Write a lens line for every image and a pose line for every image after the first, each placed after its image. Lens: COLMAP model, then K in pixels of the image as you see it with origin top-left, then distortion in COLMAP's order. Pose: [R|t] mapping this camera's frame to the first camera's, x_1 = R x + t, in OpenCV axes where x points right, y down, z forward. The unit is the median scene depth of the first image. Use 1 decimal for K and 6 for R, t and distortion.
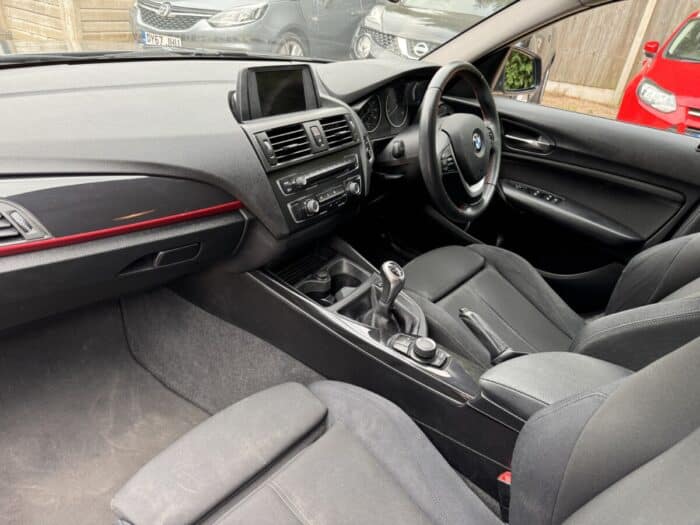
lens RADIAL K [[485.6, 0, 350.0], [0, 485.6, 262.5], [0, 0, 1]] dist [0.047952, -0.054370]
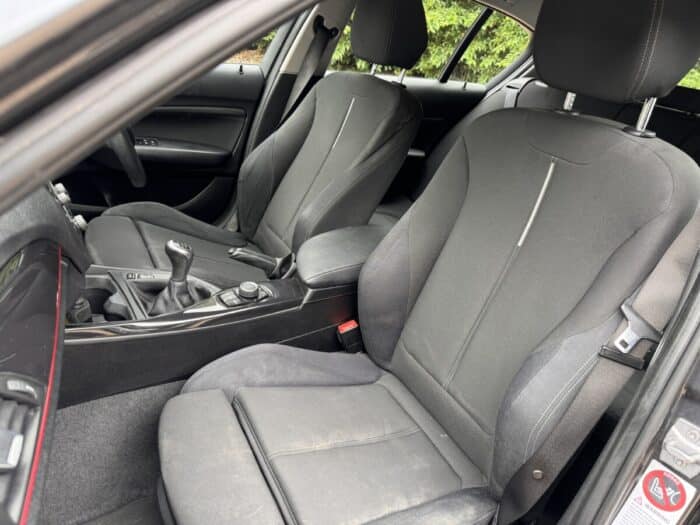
lens RADIAL K [[485.6, 0, 350.0], [0, 485.6, 262.5], [0, 0, 1]] dist [0.047952, -0.054370]
pose [[0.393268, -0.480514, 0.783866, -0.522623], [0.356169, 0.865613, 0.351934, -0.168871], [-0.847634, 0.140784, 0.511562, 0.165527]]
